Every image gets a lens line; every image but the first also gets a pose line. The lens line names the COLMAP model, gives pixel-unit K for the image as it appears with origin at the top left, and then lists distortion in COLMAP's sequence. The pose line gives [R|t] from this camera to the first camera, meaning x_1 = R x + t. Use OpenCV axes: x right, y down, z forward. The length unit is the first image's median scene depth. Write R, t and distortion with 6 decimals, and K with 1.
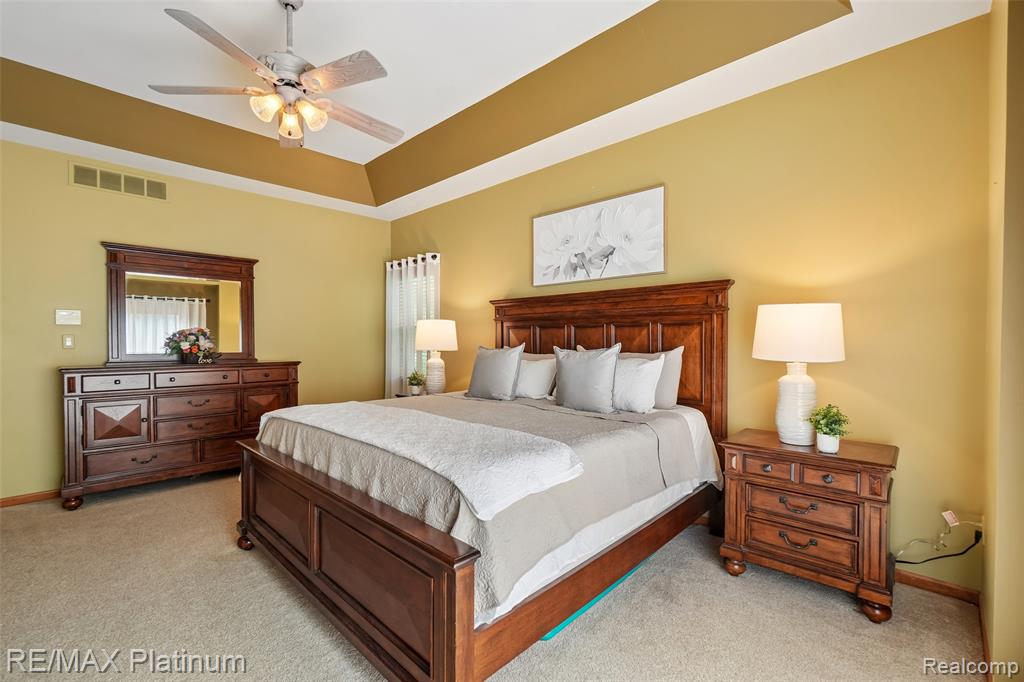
lens RADIAL K [[440.2, 0, 514.0], [0, 440.2, 347.6], [0, 0, 1]] dist [-0.000055, 0.000573]
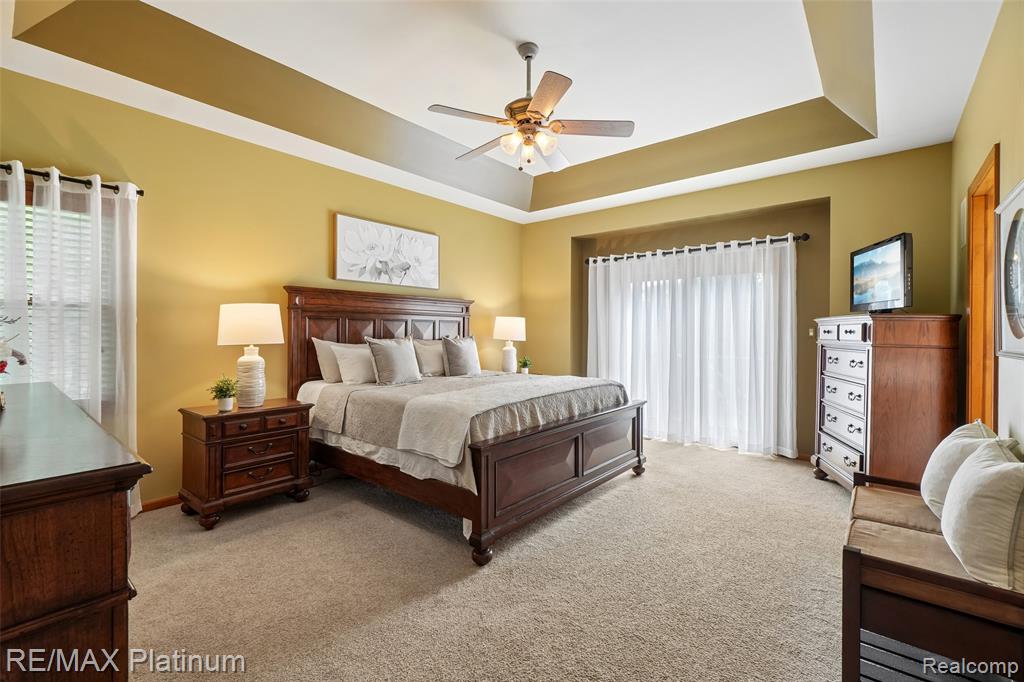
lens RADIAL K [[440.2, 0, 514.0], [0, 440.2, 334.9], [0, 0, 1]] dist [-0.000055, 0.000573]
pose [[-0.060261, -0.006412, 0.998162, -1.089047], [0.004646, 0.999967, 0.006704, -0.015395], [-0.998172, 0.005041, -0.060229, 0.706926]]
